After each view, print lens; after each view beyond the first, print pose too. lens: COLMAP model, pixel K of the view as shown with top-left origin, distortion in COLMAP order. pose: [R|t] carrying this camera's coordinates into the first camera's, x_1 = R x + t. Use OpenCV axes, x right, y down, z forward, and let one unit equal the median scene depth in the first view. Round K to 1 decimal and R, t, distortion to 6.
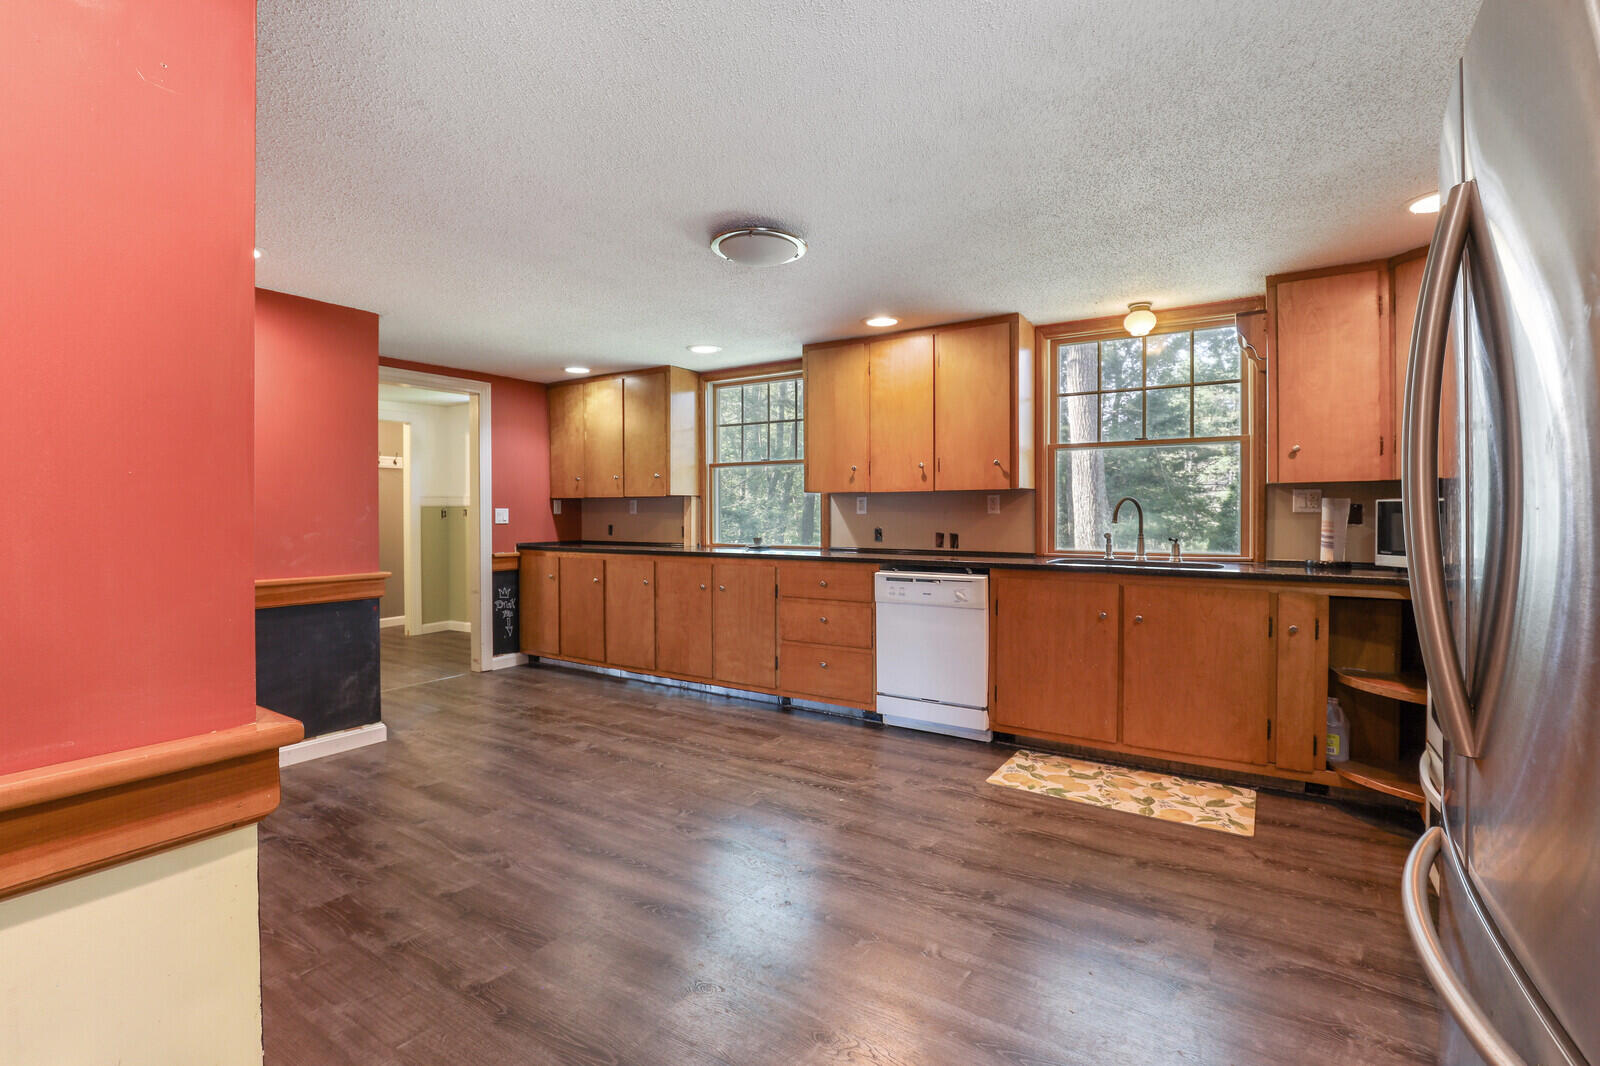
lens RADIAL K [[739.8, 0, 794.2], [0, 739.8, 515.3], [0, 0, 1]] dist [-0.019381, 0.000278]
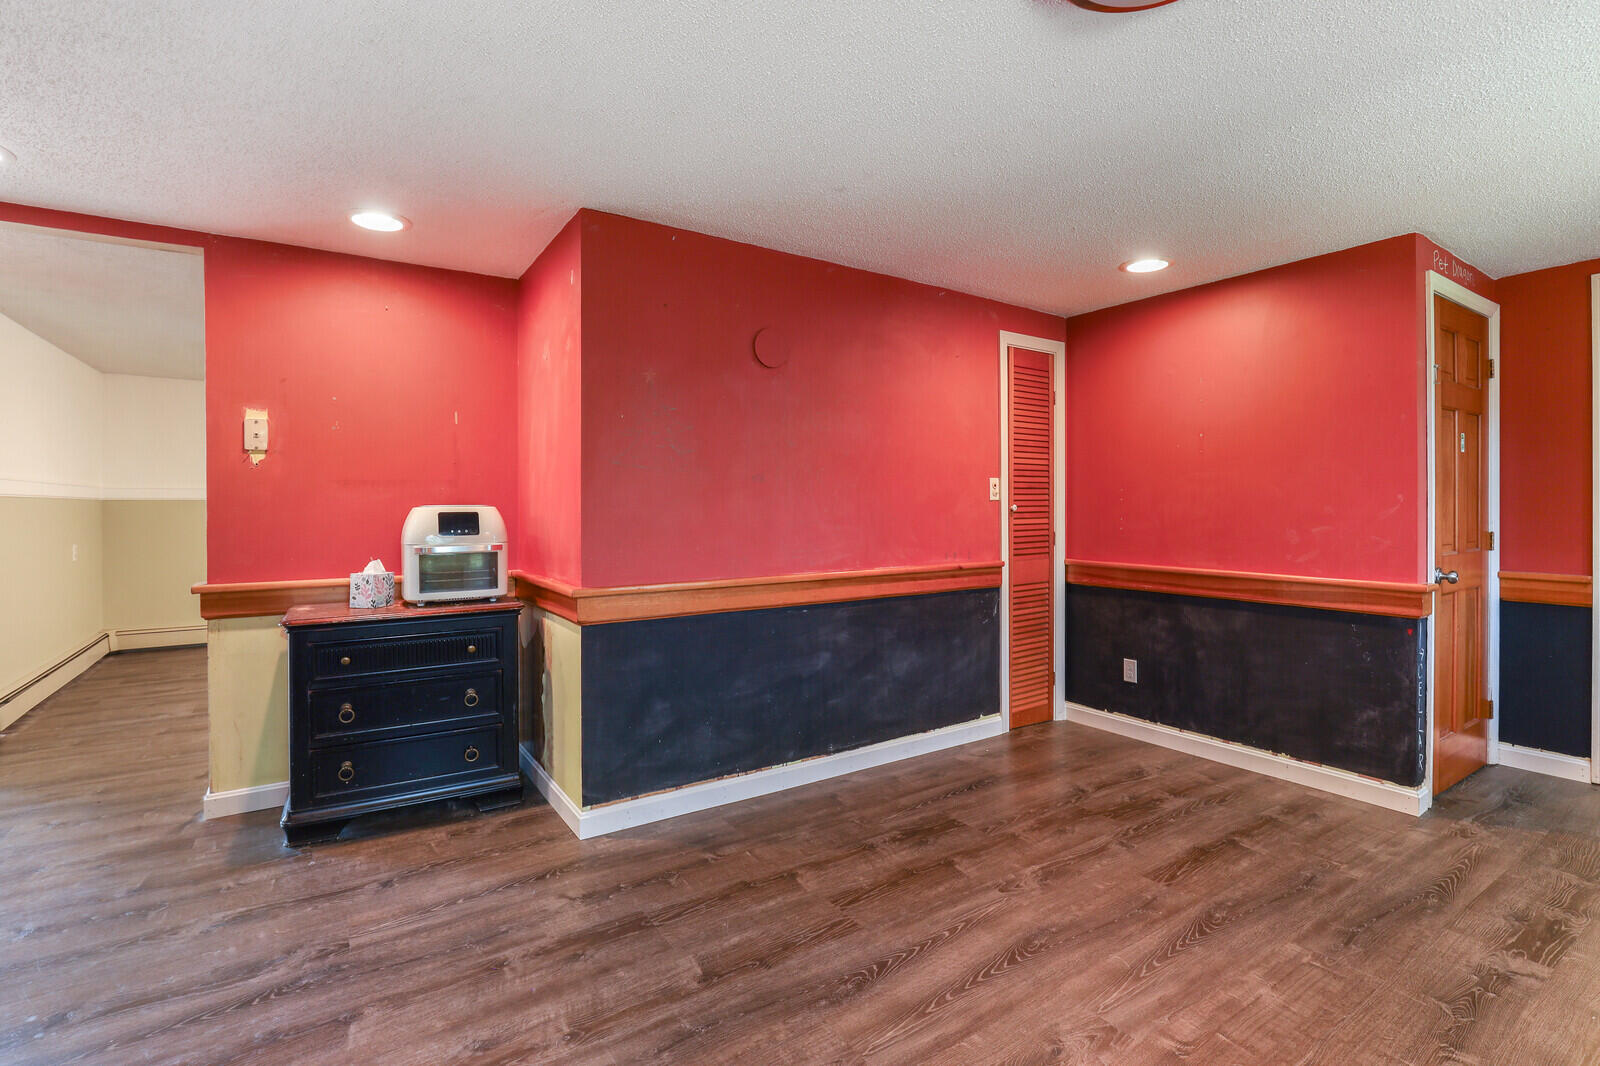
lens RADIAL K [[739.8, 0, 794.2], [0, 739.8, 515.3], [0, 0, 1]] dist [-0.019381, 0.000278]
pose [[-0.411452, 0.010334, -0.911373, 0.450567], [-0.000735, 0.999932, 0.011669, 0.001781], [0.911431, 0.005471, -0.411417, 0.945840]]
